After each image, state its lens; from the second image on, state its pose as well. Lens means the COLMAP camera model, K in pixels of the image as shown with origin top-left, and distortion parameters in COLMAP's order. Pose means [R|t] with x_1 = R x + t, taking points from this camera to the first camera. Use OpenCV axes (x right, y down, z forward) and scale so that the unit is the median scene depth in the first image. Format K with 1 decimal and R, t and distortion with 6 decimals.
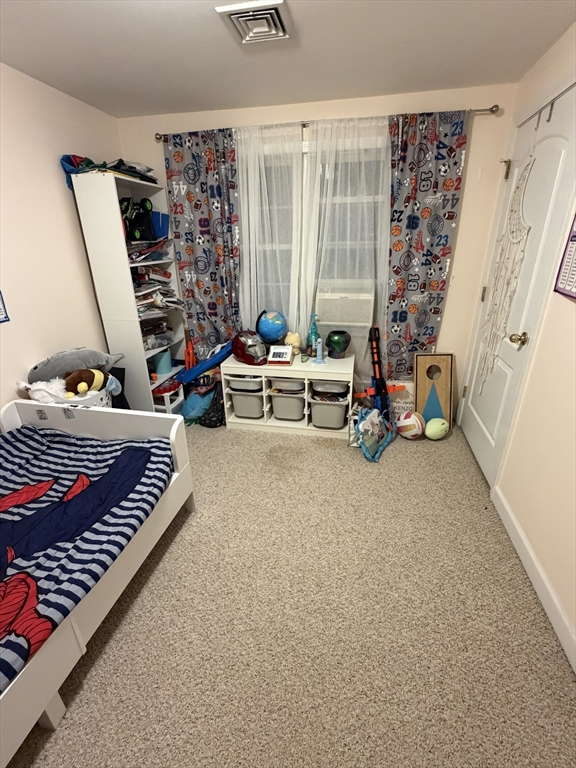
lens RADIAL K [[343.5, 0, 287.6], [0, 343.5, 383.2], [0, 0, 1]] dist [0.001289, 0.000098]
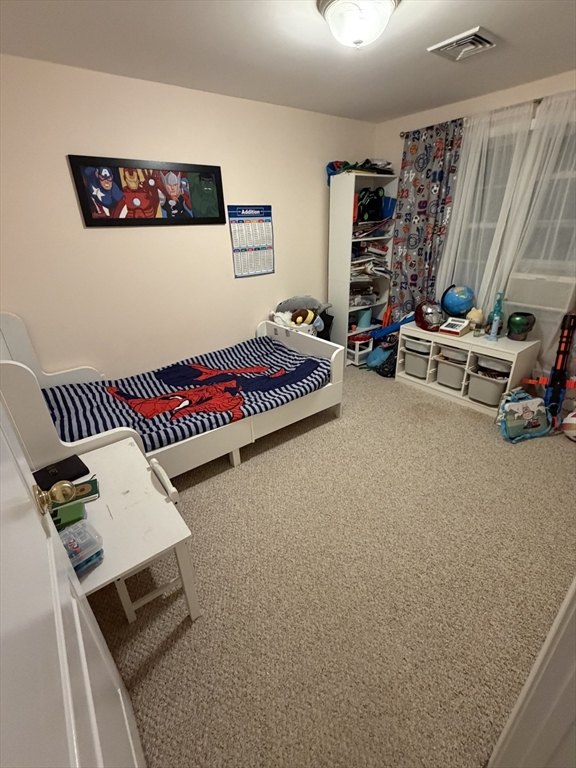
lens RADIAL K [[343.5, 0, 289.2], [0, 343.5, 382.0], [0, 0, 1]] dist [0.001289, 0.000098]
pose [[0.756399, 0.268268, -0.596568, 0.296339], [-0.230430, 0.962847, 0.140811, 0.060052], [0.612179, 0.030957, 0.790113, -0.200680]]
